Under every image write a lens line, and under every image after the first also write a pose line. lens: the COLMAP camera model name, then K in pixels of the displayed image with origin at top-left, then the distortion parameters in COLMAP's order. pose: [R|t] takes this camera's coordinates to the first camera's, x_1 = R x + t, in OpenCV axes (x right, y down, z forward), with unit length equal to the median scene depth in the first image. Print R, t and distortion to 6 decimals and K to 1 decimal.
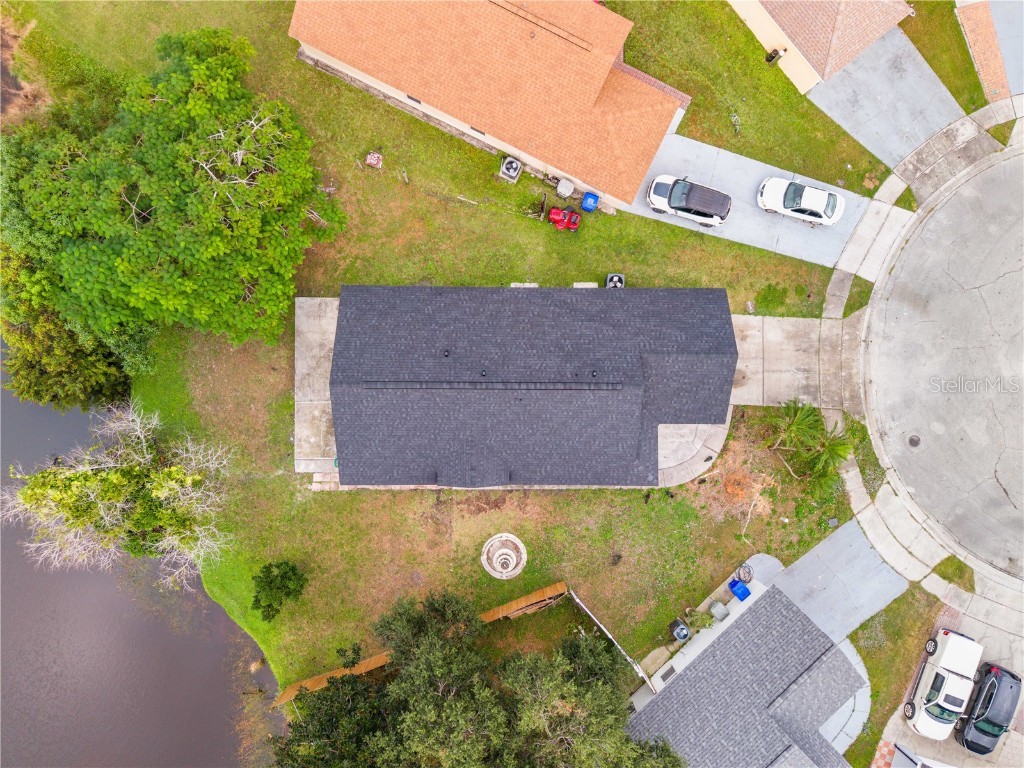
lens RADIAL K [[690.2, 0, 512.0], [0, 690.2, 384.0], [0, 0, 1]] dist [0.002117, 0.000885]
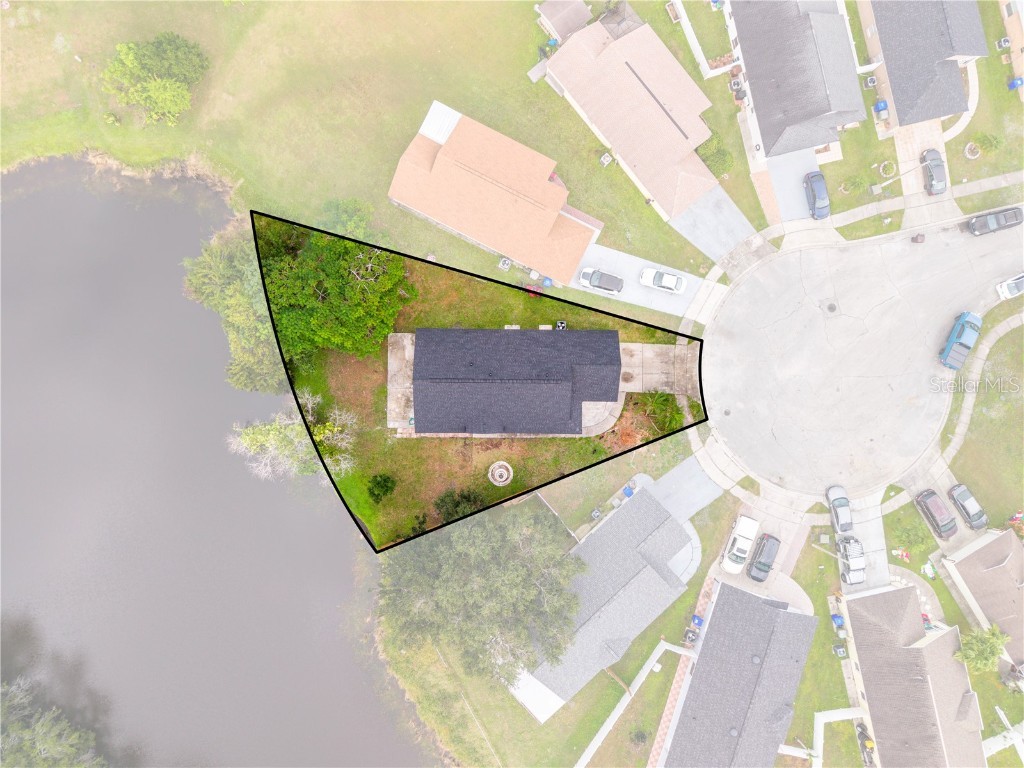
lens RADIAL K [[688.9, 0, 512.0], [0, 688.9, 384.0], [0, 0, 1]] dist [0.009244, -0.000066]
pose [[0.999993, 0.003441, 0.001204, 0.015593], [-0.003445, 0.999989, 0.003302, 0.003958], [-0.001193, -0.003306, 0.999994, -0.833692]]
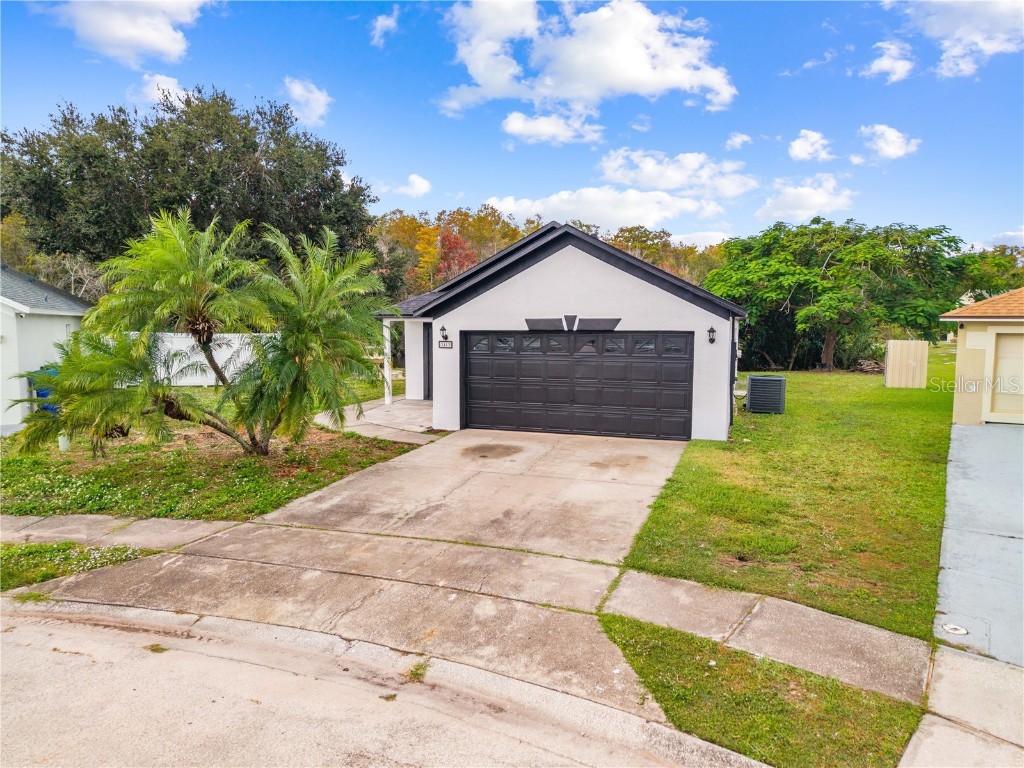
lens RADIAL K [[684.7, 0, 512.0], [0, 684.7, 384.0], [0, 0, 1]] dist [0.034268, -0.043333]
pose [[-0.316133, 0.057723, -0.946957, 0.655048], [-0.948678, -0.028074, 0.314996, -0.128353], [-0.008402, 0.997938, 0.063636, 0.959684]]
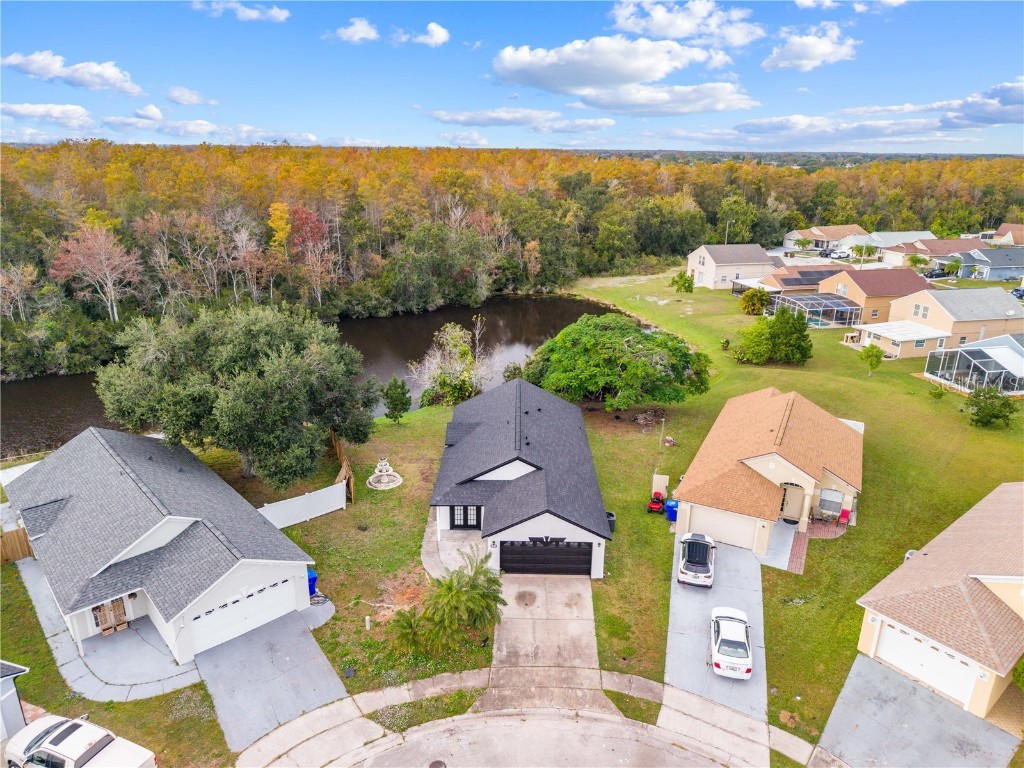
lens RADIAL K [[690.2, 0, 512.0], [0, 690.2, 384.0], [0, 0, 1]] dist [0.002117, 0.000885]
pose [[-0.005510, 0.303788, -0.952724, 1.157248], [-0.999957, -0.008726, 0.003001, 0.010251], [-0.007402, 0.952700, 0.303823, 0.437549]]
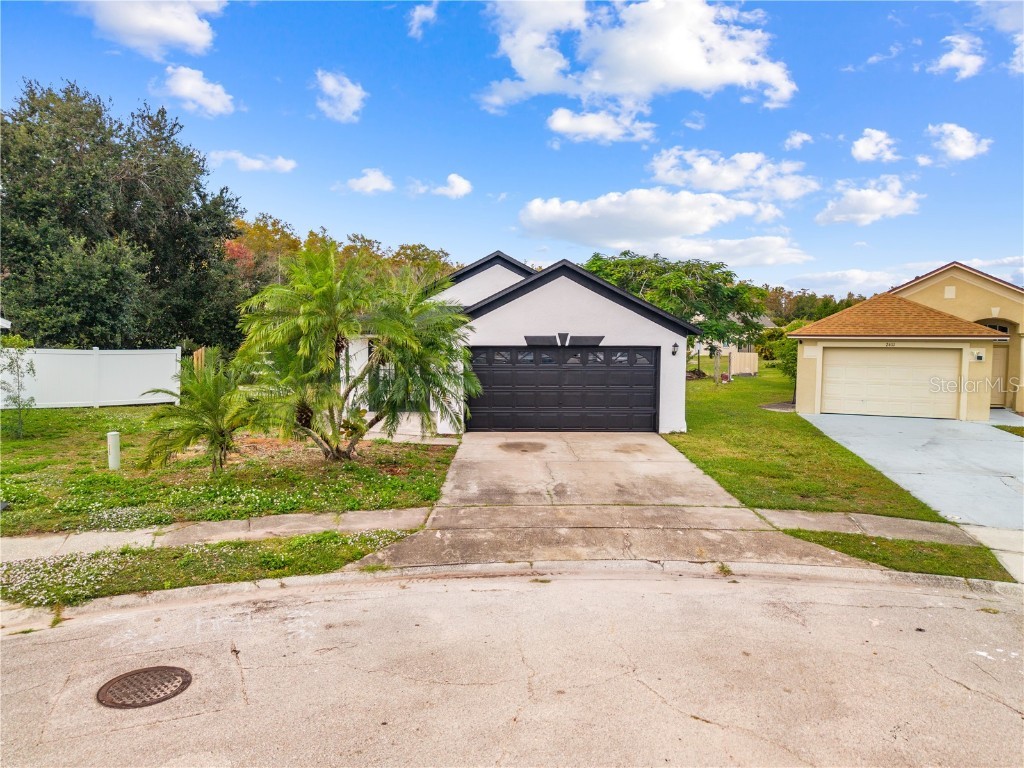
lens RADIAL K [[684.7, 0, 512.0], [0, 684.7, 384.0], [0, 0, 1]] dist [0.034268, -0.043333]
pose [[0.037216, 0.041209, -0.998457, 0.745064], [-0.999306, 0.000202, -0.037239, 0.013509], [-0.001333, 0.999151, 0.041188, 0.960802]]
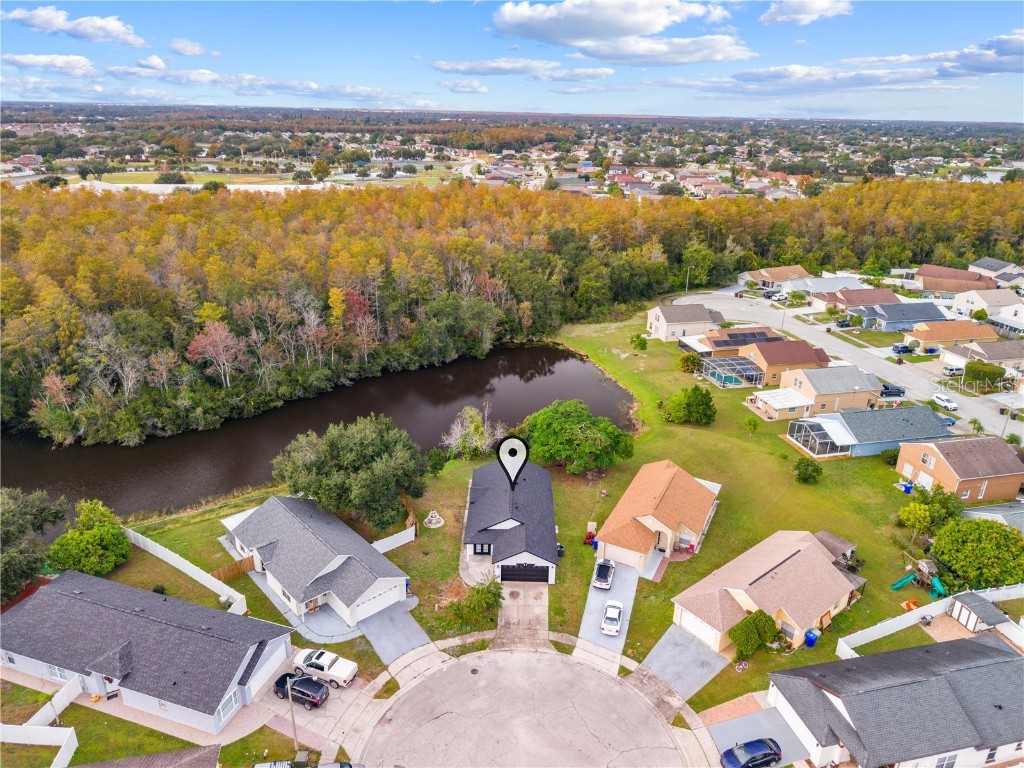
lens RADIAL K [[688.9, 0, 512.0], [0, 688.9, 384.0], [0, 0, 1]] dist [0.009244, -0.000066]
pose [[-0.004397, 0.350724, -0.936468, 1.905487], [-0.999873, -0.015862, -0.001246, 0.008982], [-0.015291, 0.936344, 0.350750, -0.195080]]
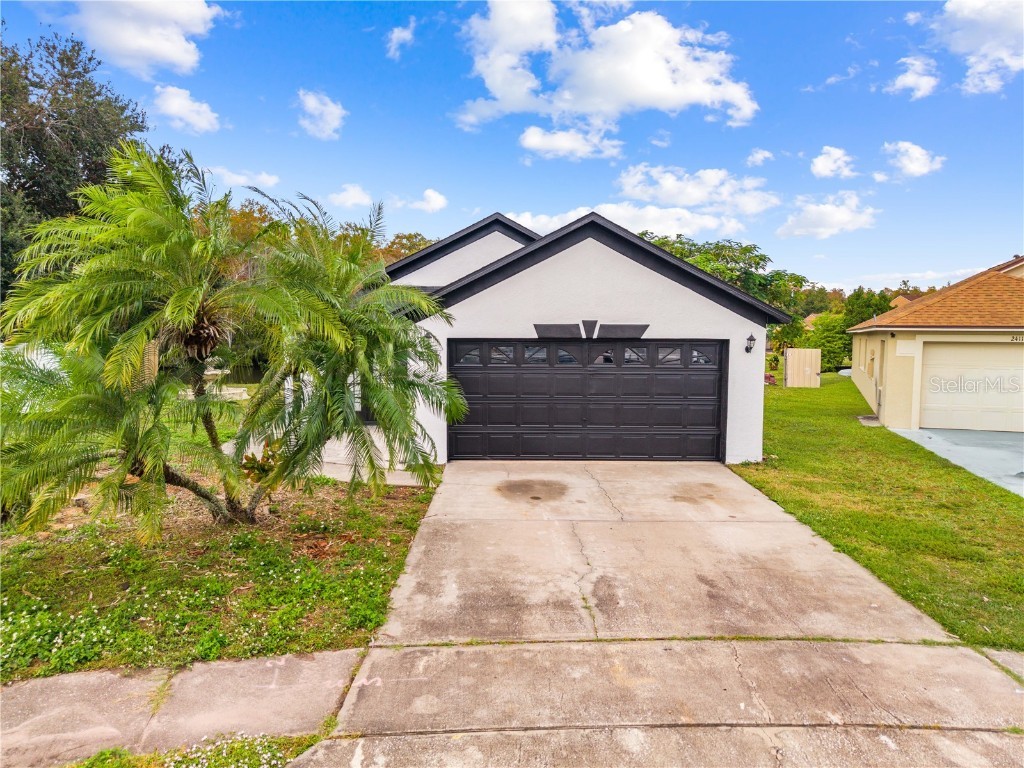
lens RADIAL K [[690.2, 0, 512.0], [0, 690.2, 384.0], [0, 0, 1]] dist [0.002117, 0.000885]
pose [[0.037326, 0.048951, -0.998103, 0.606558], [-0.999295, -0.002271, -0.037482, 0.010383], [-0.004101, 0.998799, 0.048832, 0.959696]]
